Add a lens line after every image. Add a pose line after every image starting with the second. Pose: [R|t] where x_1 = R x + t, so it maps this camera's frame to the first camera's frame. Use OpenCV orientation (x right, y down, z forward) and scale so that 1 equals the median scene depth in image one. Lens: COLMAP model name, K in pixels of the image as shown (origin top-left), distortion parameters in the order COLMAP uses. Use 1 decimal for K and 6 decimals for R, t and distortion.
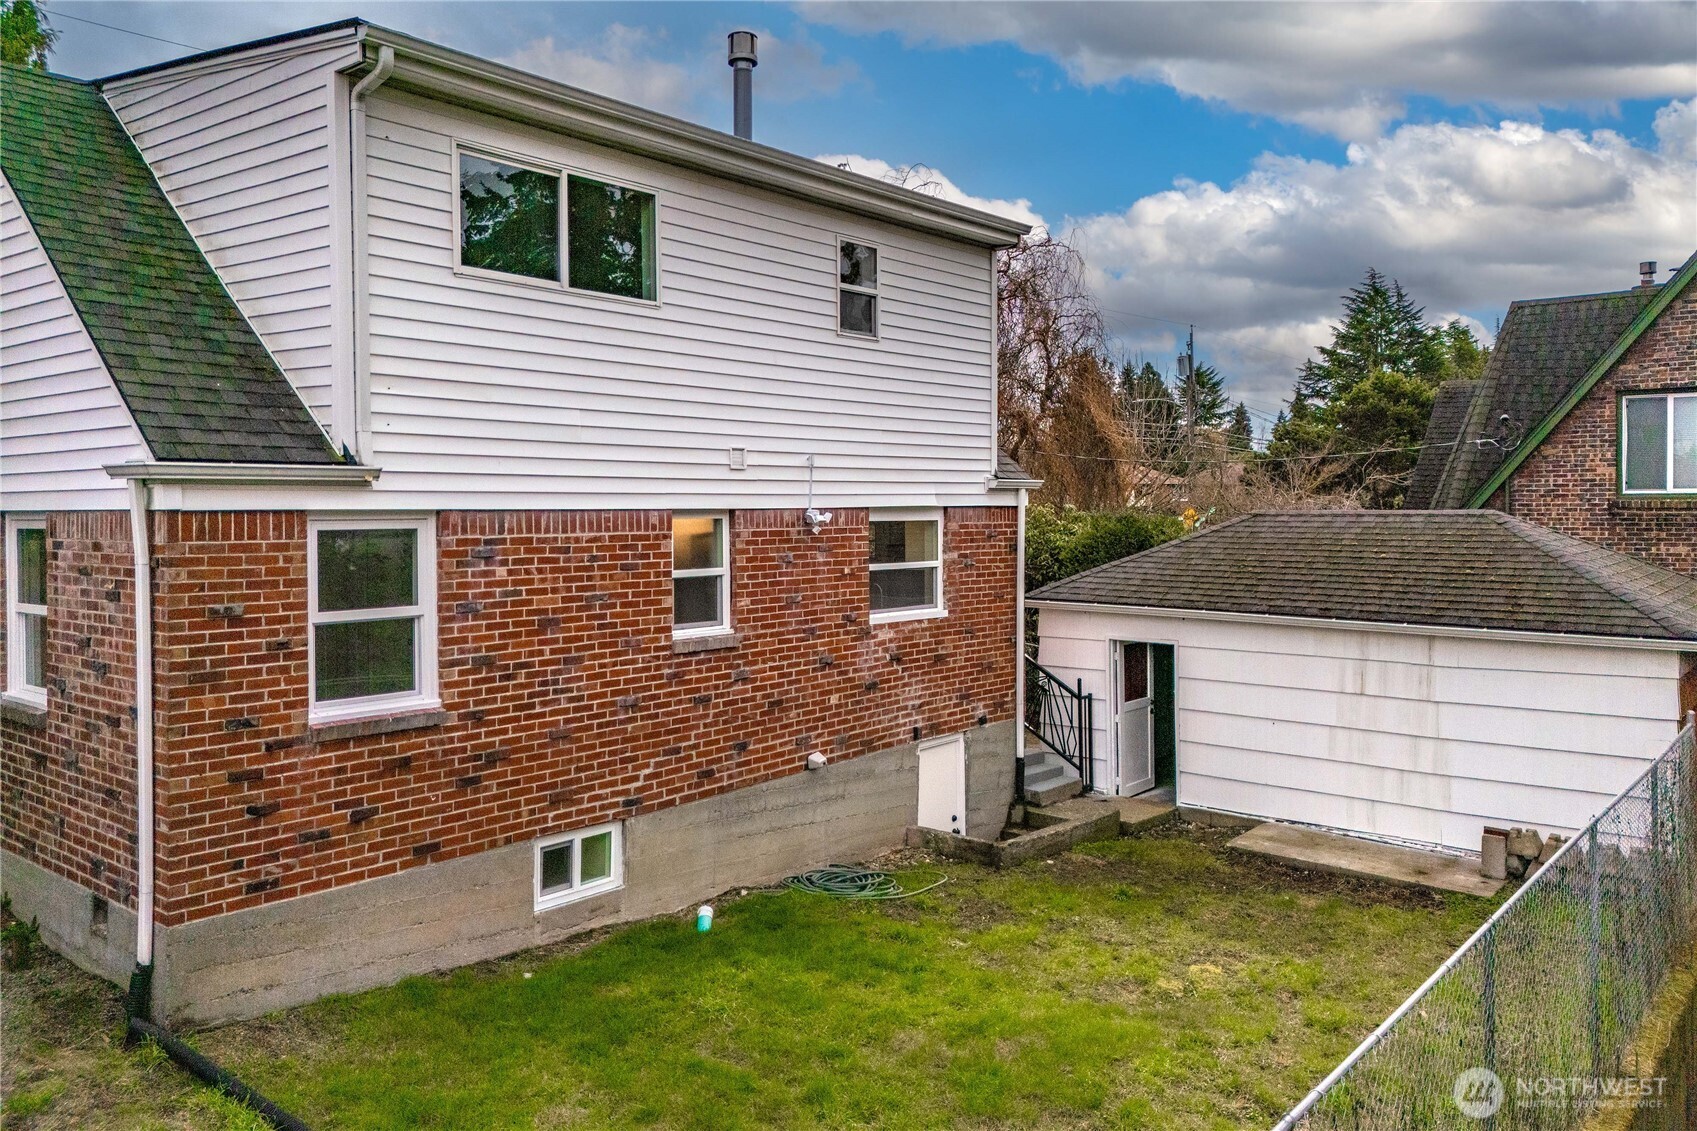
lens RADIAL K [[1264.8, 0, 846.8], [0, 1264.8, 516.7], [0, 0, 1]] dist [0.064810, -0.062528]
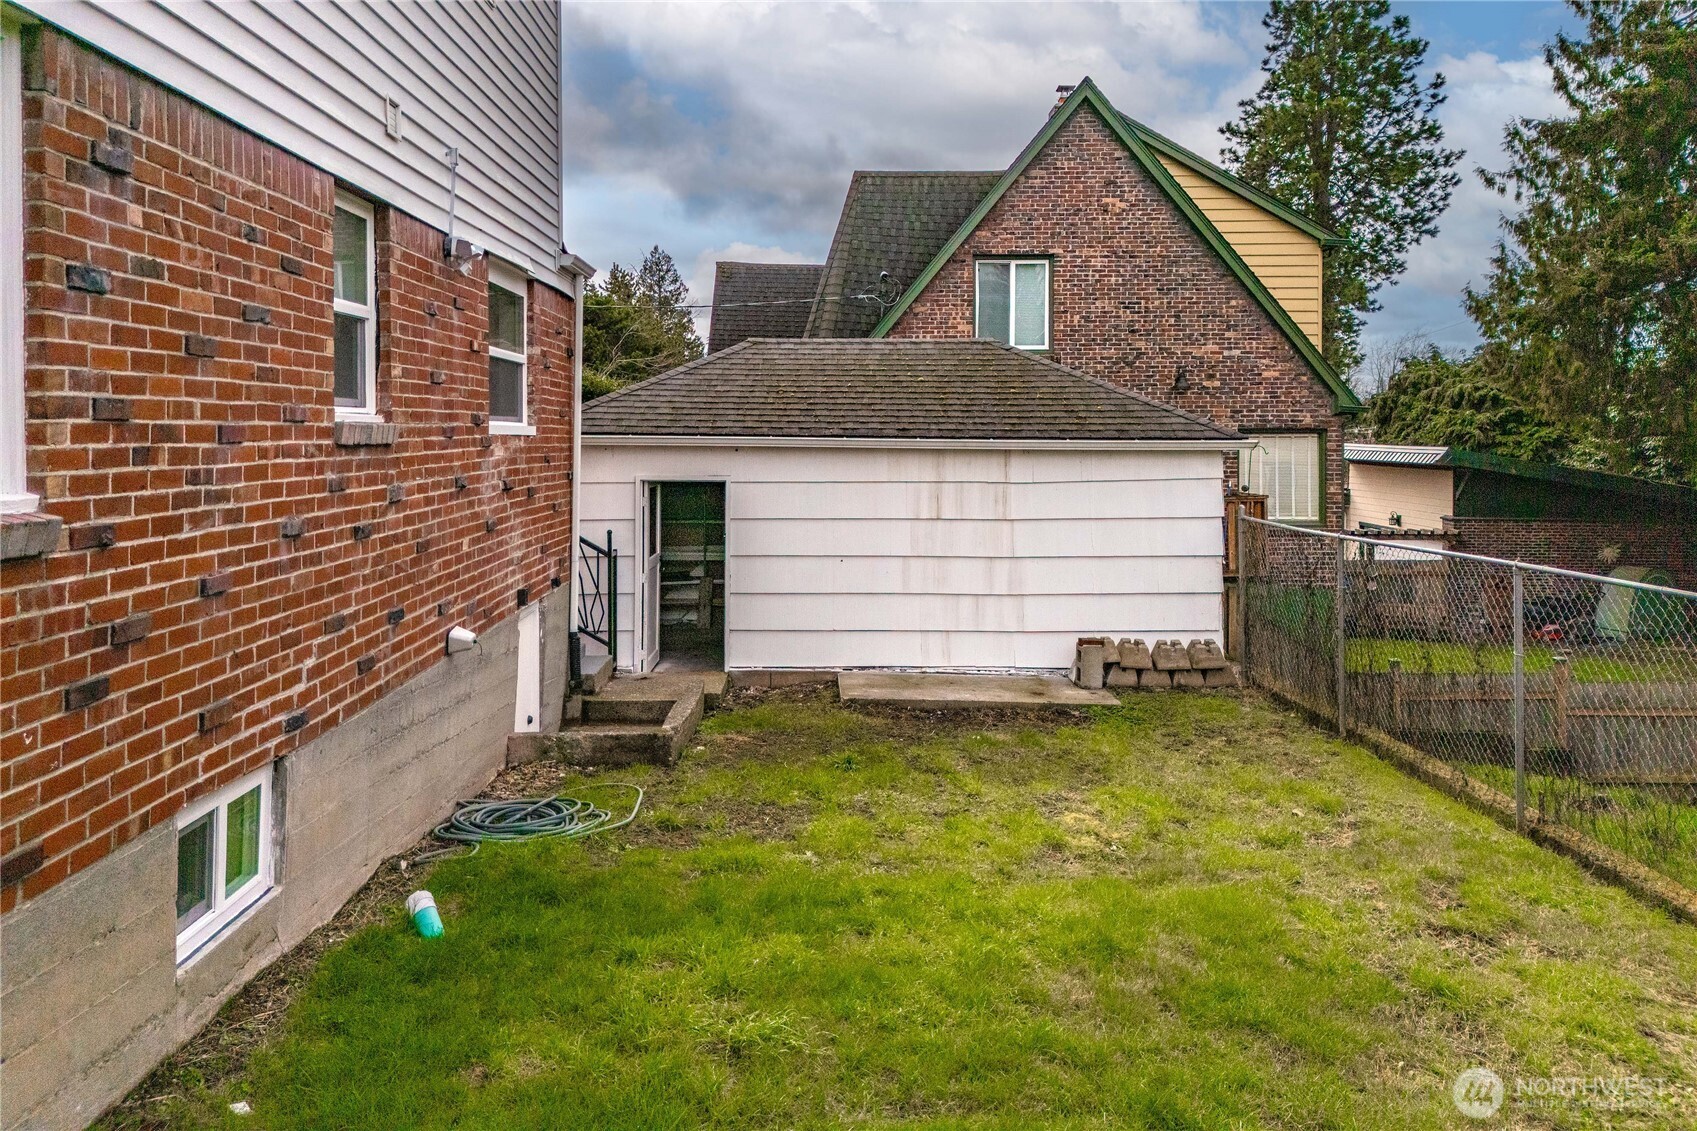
lens RADIAL K [[1264.8, 0, 815.6], [0, 1264.8, 434.4], [0, 0, 1]] dist [0.064810, -0.062528]
pose [[0.765552, 0.002621, 0.643368, -0.377912], [0.004881, 0.999939, -0.009882, 0.125255], [-0.643355, 0.010705, 0.765493, 0.510849]]
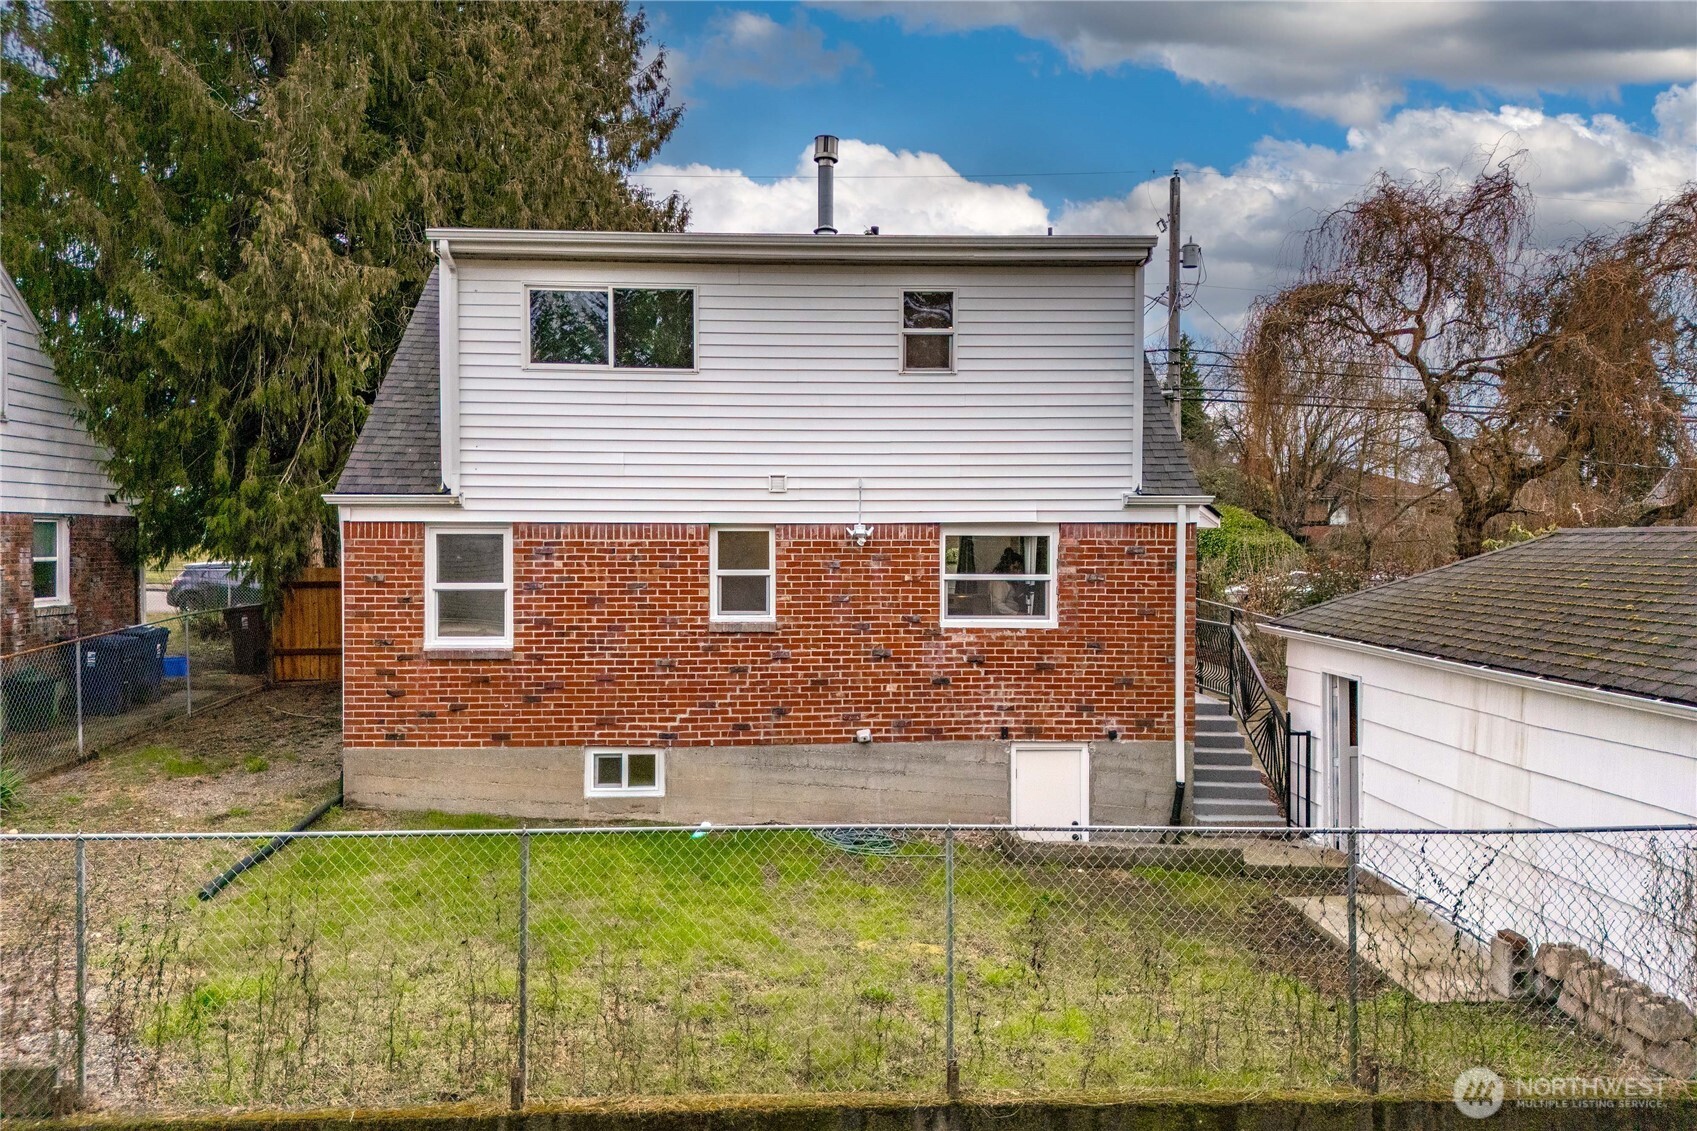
lens RADIAL K [[1268.5, 0, 839.2], [0, 1268.5, 554.7], [0, 0, 1]] dist [0.087646, -0.021179]
pose [[0.673633, 0.013038, -0.738951, 1.069191], [-0.010540, 0.999912, 0.008034, 0.016875], [0.738991, 0.002377, 0.673712, 0.230996]]
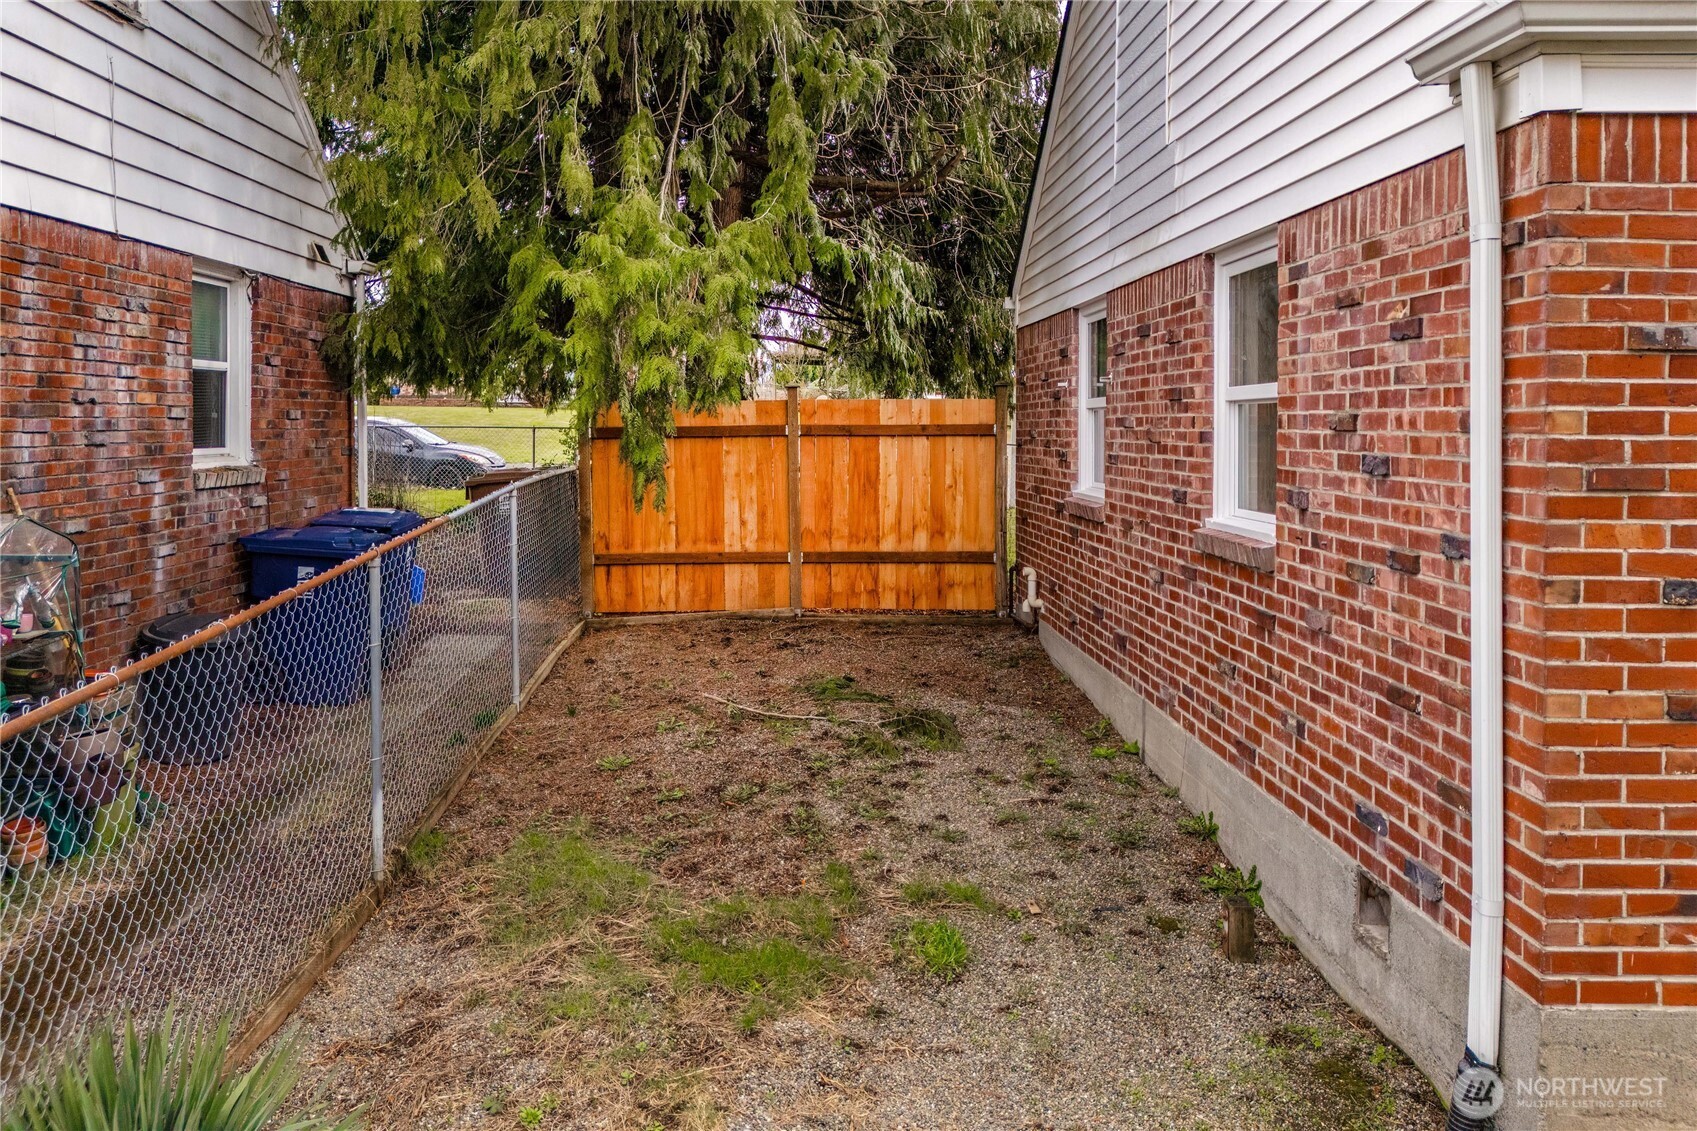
lens RADIAL K [[1264.8, 0, 853.0], [0, 1264.8, 422.9], [0, 0, 1]] dist [0.064810, -0.062528]
pose [[0.679473, 0.007639, -0.733661, -0.292490], [-0.013338, 0.999909, -0.001942, 0.091256], [0.733579, 0.011105, 0.679513, 0.405626]]
